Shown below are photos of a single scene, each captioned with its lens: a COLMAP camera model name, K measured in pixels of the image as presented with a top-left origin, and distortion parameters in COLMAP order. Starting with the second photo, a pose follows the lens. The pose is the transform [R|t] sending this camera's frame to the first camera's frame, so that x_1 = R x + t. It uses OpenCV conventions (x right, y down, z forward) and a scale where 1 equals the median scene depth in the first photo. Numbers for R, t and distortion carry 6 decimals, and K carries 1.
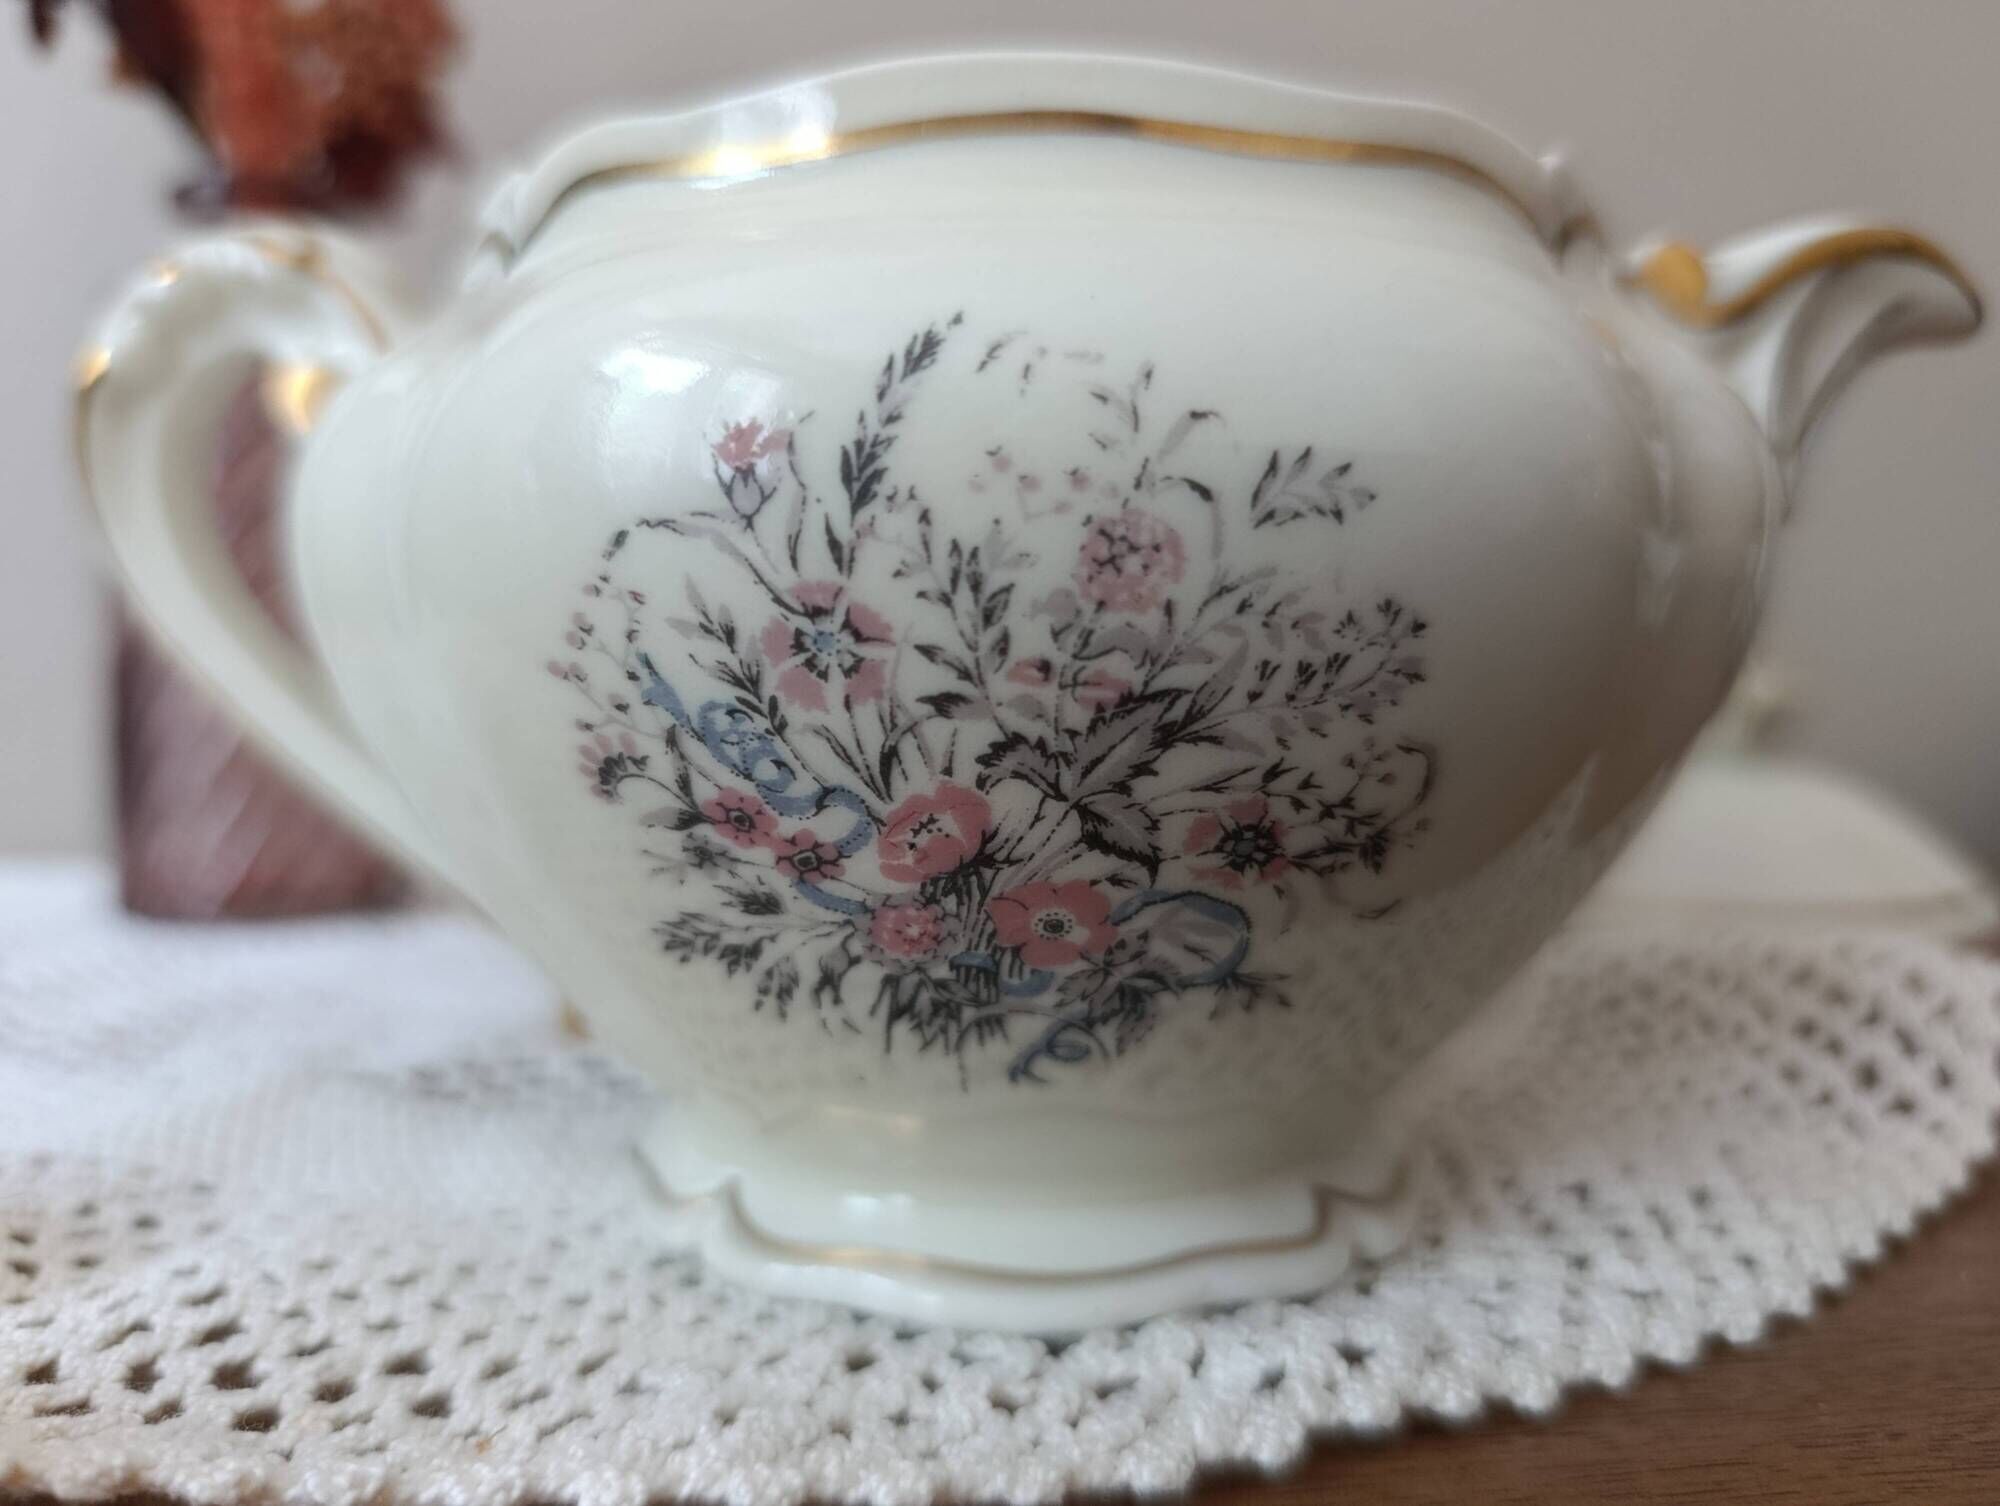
lens RADIAL K [[1592.8, 0, 1011.3], [0, 1592.8, 818.6], [0, 0, 1]] dist [-0.006047, -0.003545]
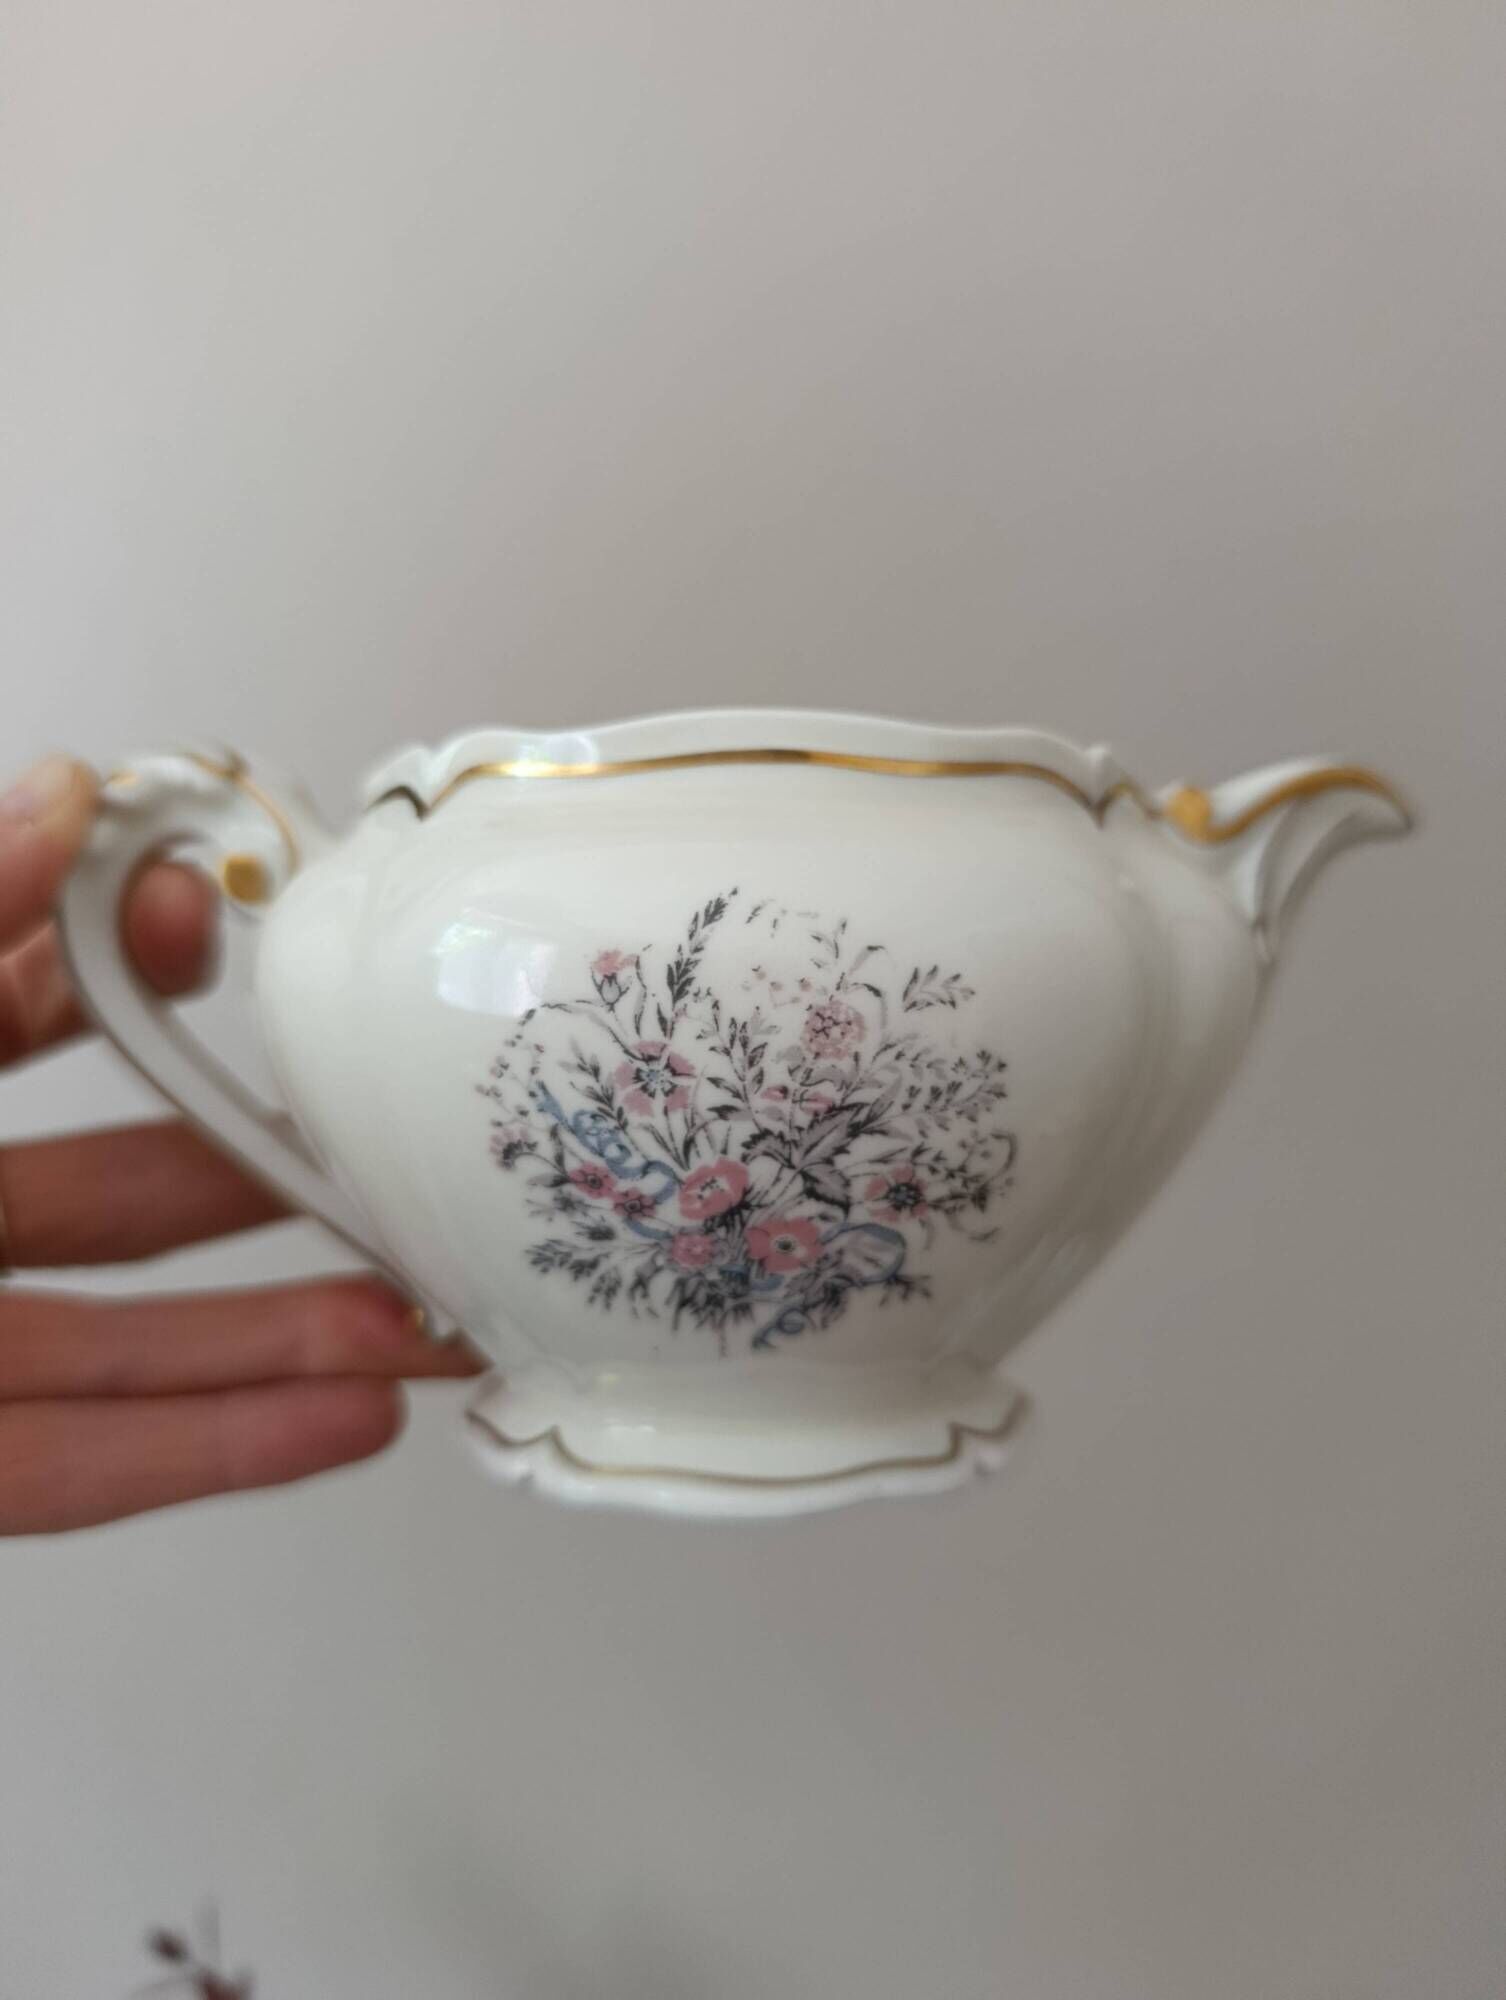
lens RADIAL K [[1404.4, 0, 760.8], [0, 1404.4, 1028.2], [0, 0, 1]] dist [0.001509, 0.003405]
pose [[0.998431, 0.000645, 0.055986, -0.083398], [0.005003, 0.994904, -0.100699, -0.010029], [-0.055765, 0.100821, 0.993341, -0.471343]]
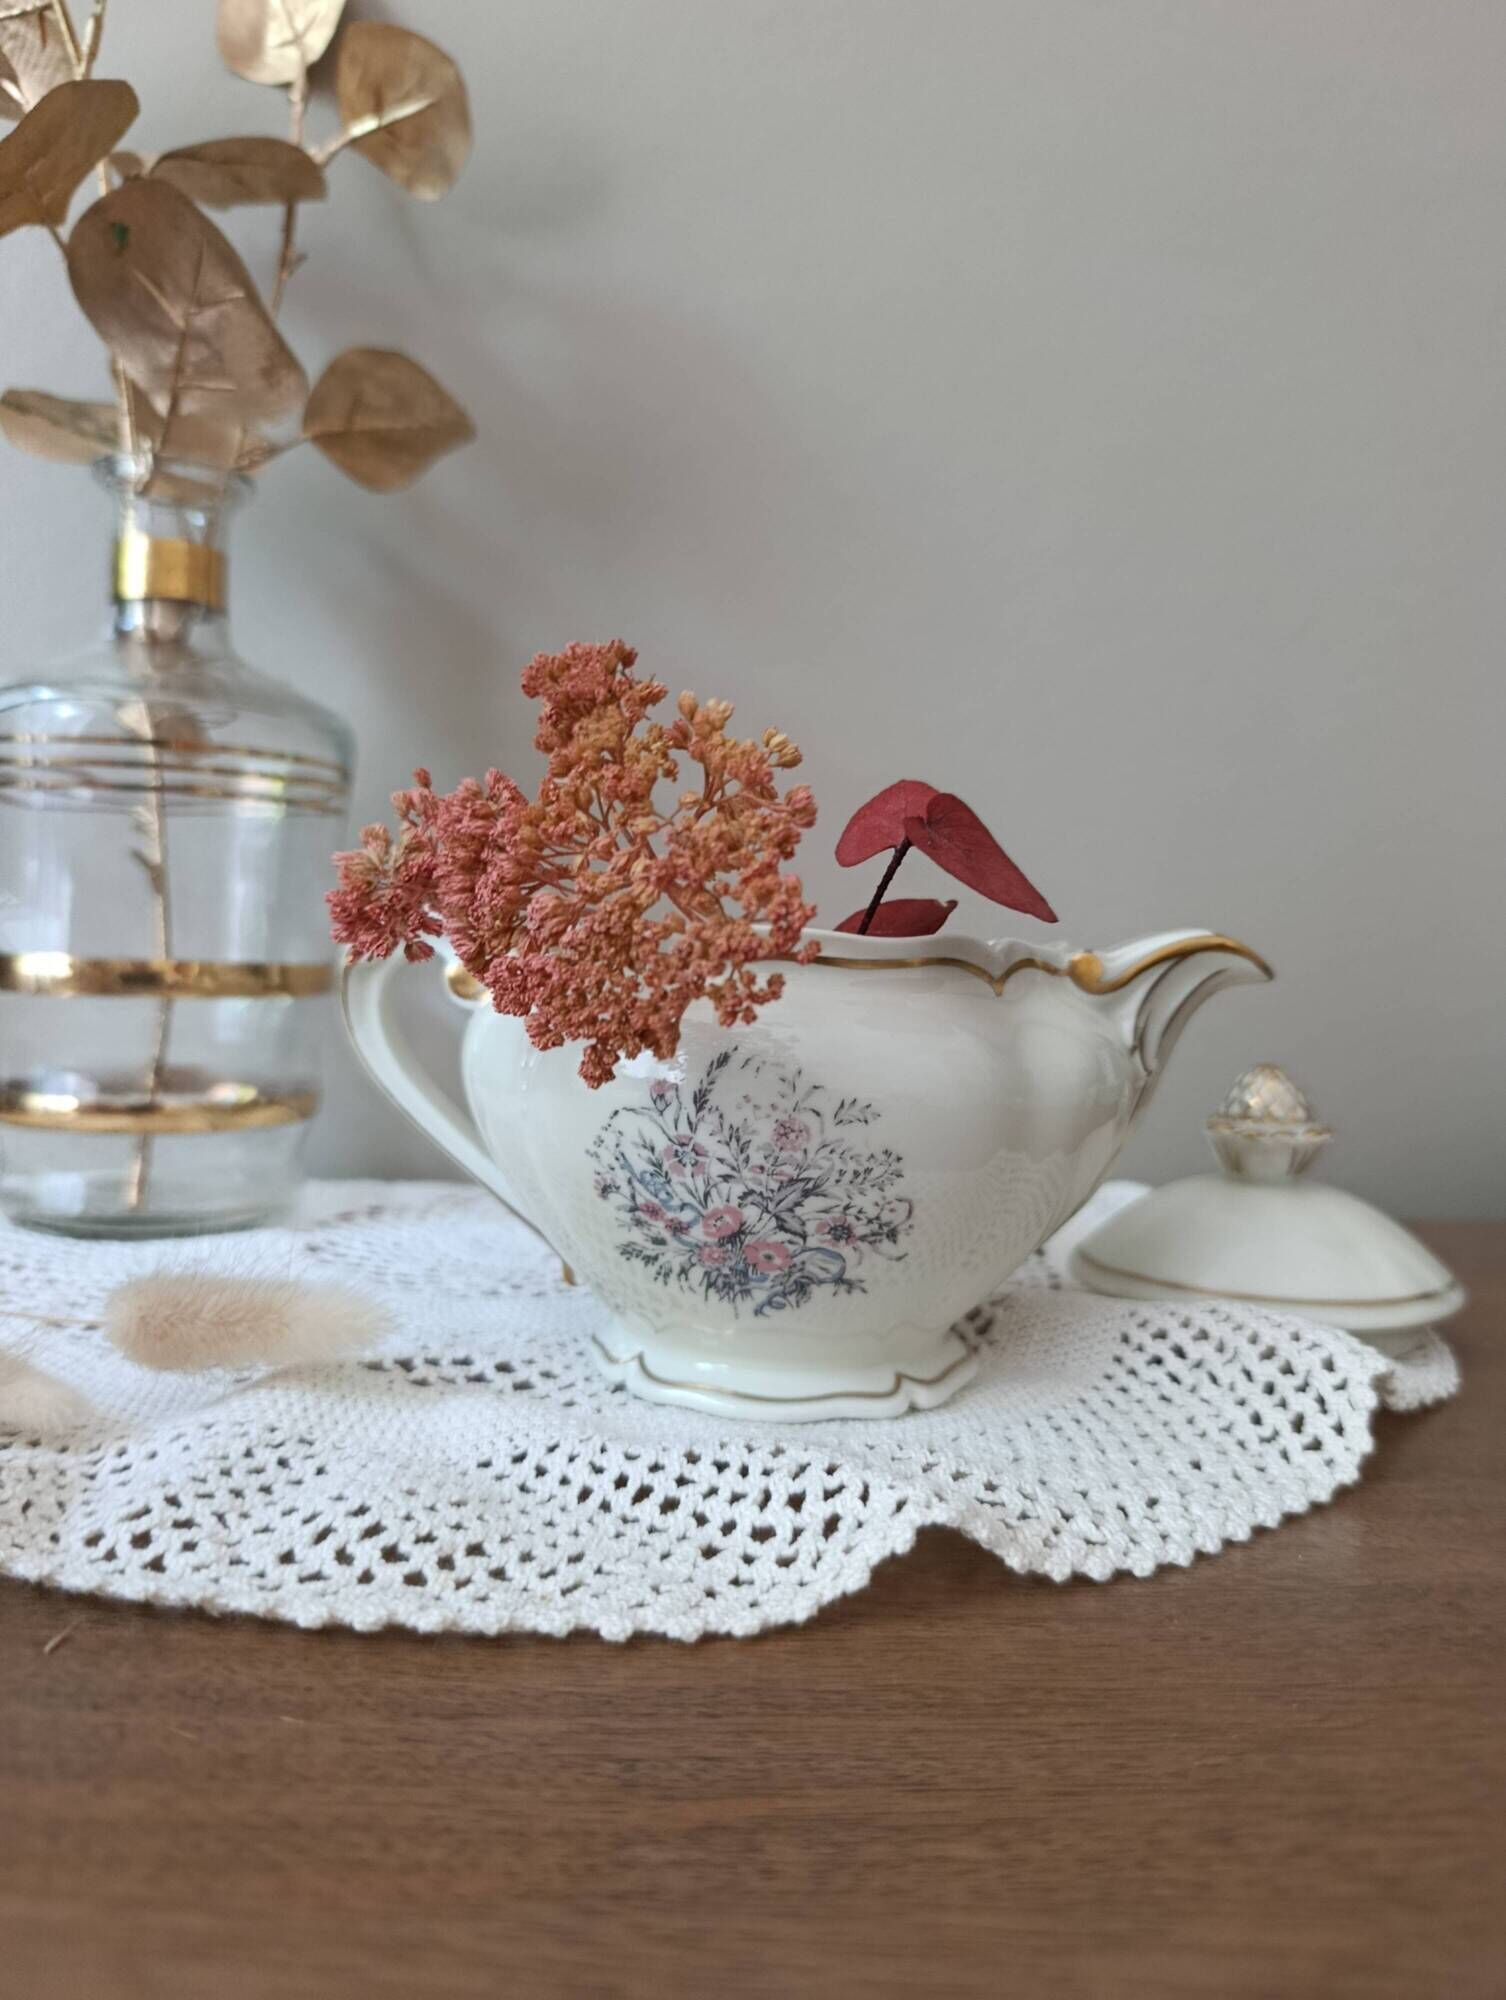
lens RADIAL K [[1337.8, 0, 743.6], [0, 1337.8, 1062.8], [0, 0, 1]] dist [-0.003443, -0.003084]
pose [[0.993737, 0.045878, -0.101893, 0.210660], [-0.048795, 0.998462, -0.026319, -0.206665], [0.100529, 0.031126, 0.994447, -1.299506]]
